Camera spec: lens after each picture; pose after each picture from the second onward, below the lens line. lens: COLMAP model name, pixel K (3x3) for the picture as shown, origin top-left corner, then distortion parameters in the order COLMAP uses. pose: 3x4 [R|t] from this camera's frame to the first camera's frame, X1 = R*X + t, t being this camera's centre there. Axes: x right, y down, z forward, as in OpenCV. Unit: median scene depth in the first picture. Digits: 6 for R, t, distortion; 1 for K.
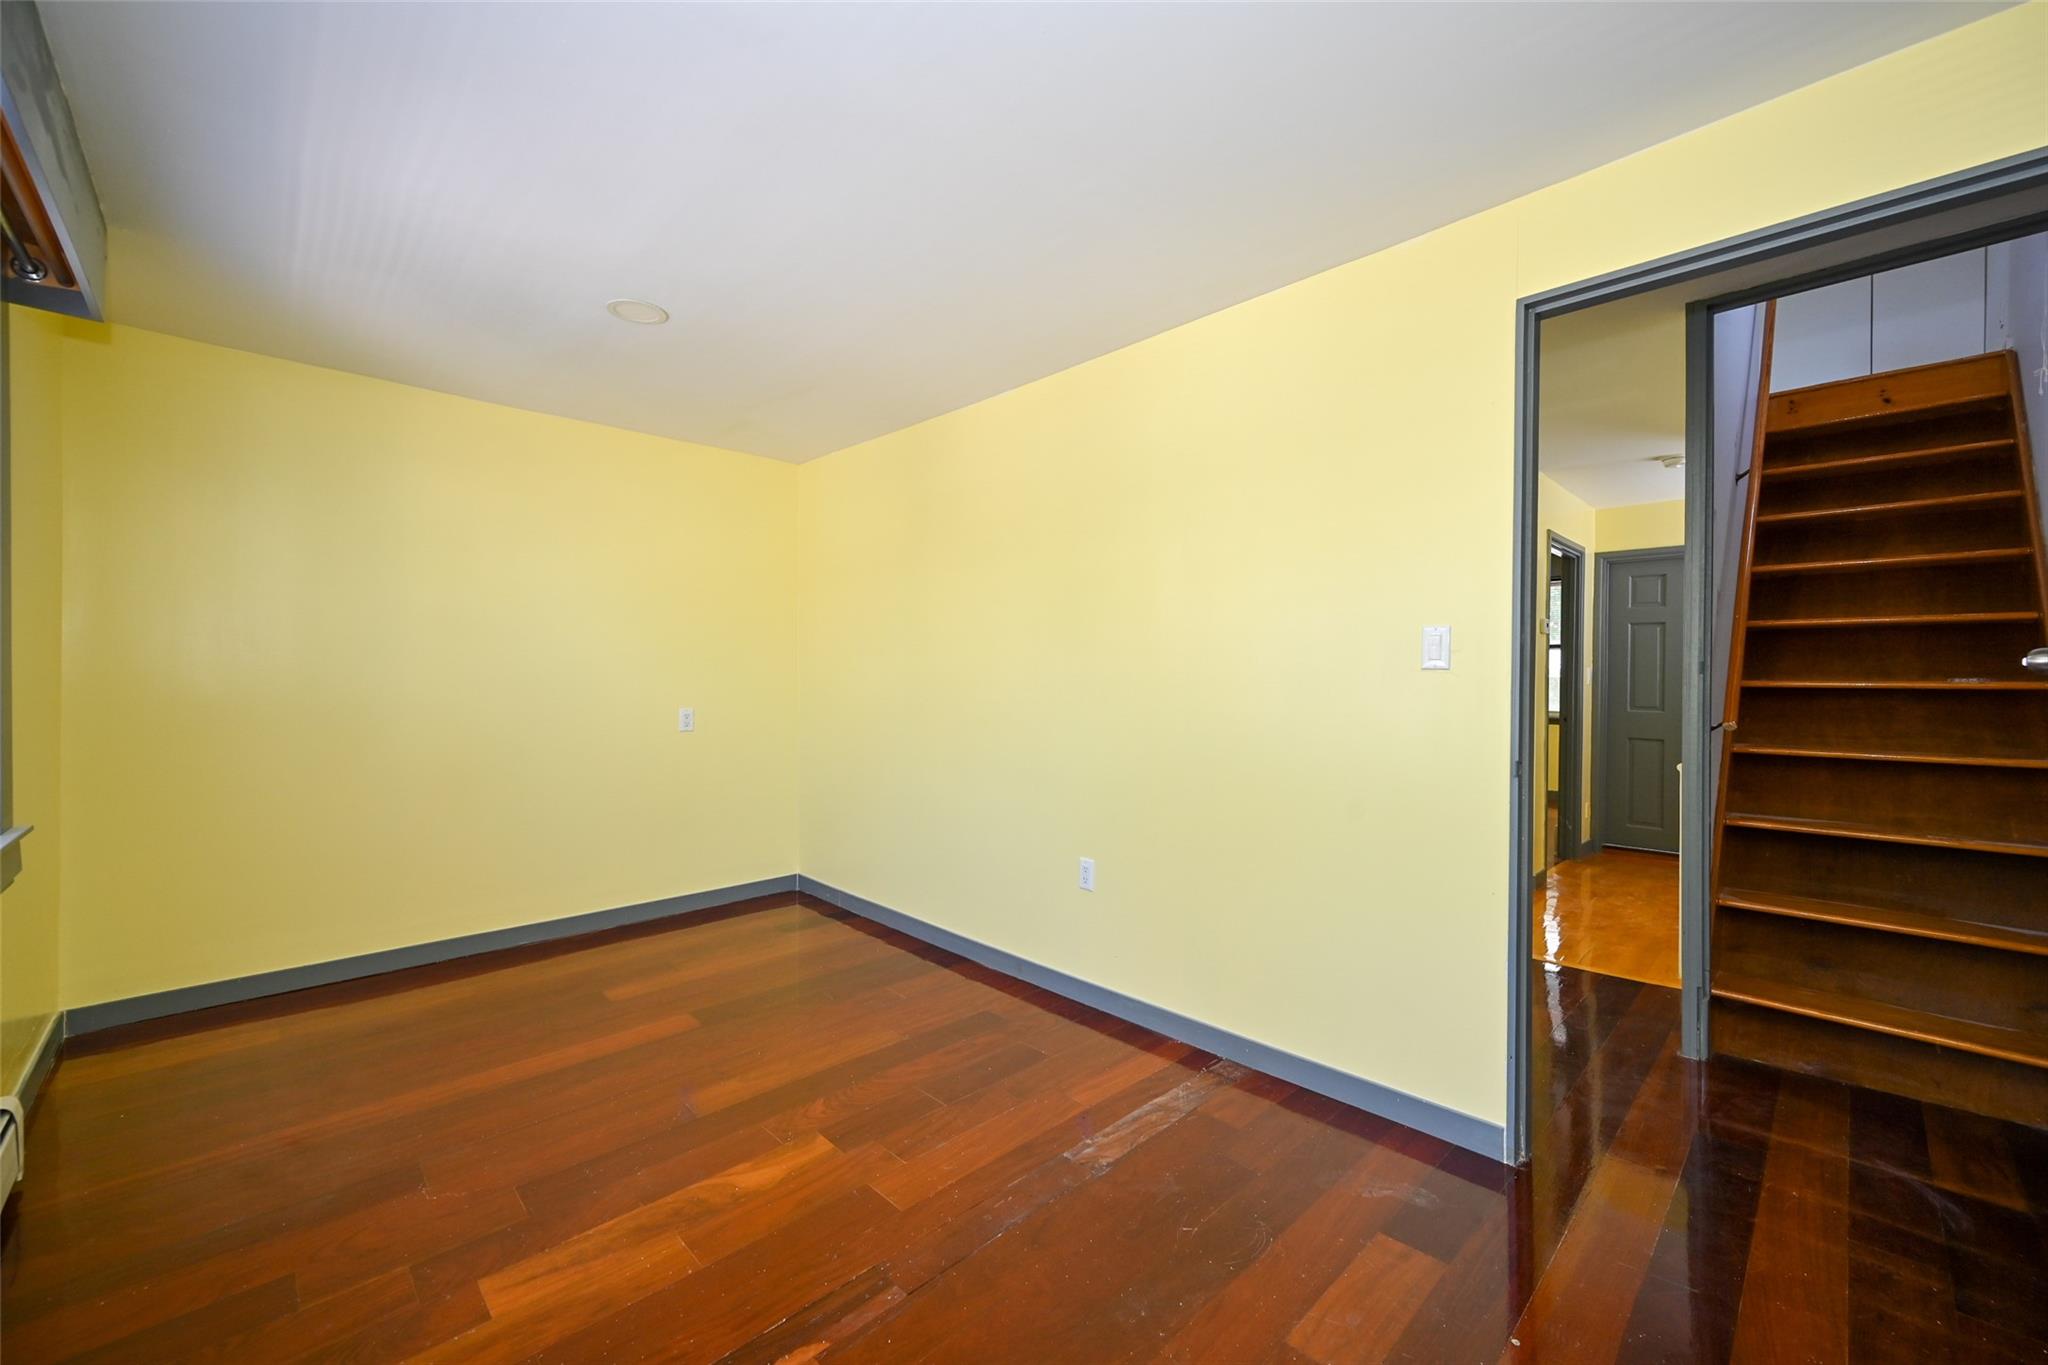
lens RADIAL K [[804.7, 0, 1021.4], [0, 804.7, 684.7], [0, 0, 1]] dist [-0.003260, -0.000312]
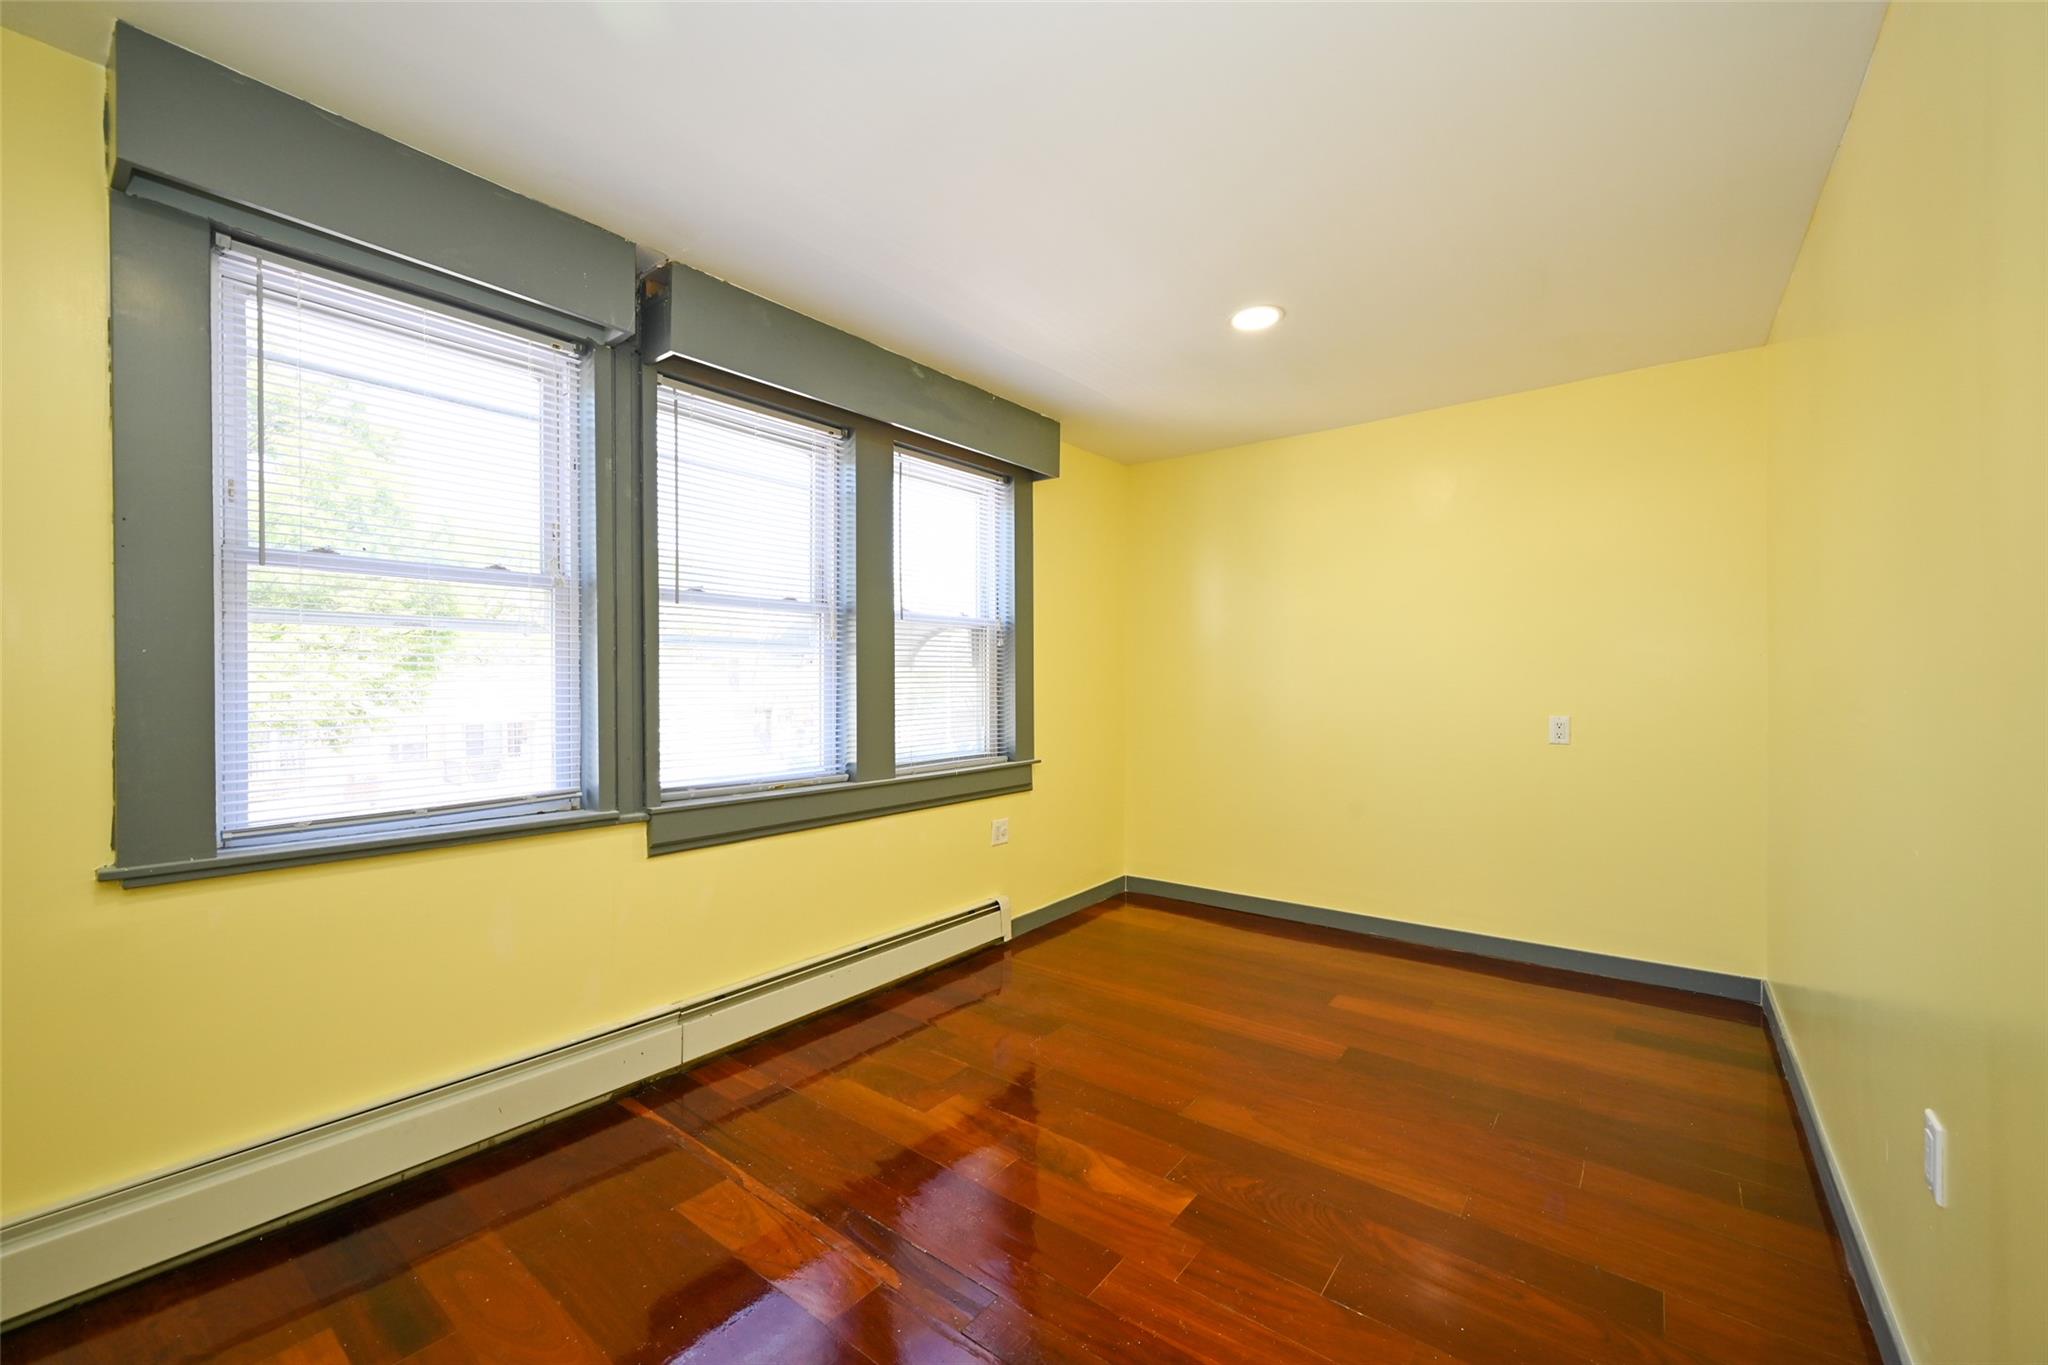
lens RADIAL K [[804.7, 0, 1021.4], [0, 804.7, 675.5], [0, 0, 1]] dist [-0.003260, -0.000312]
pose [[0.145200, -0.005434, -0.989387, 0.771965], [-0.010150, 0.999924, -0.006981, 0.002223], [0.989350, 0.011056, 0.145134, 0.898494]]
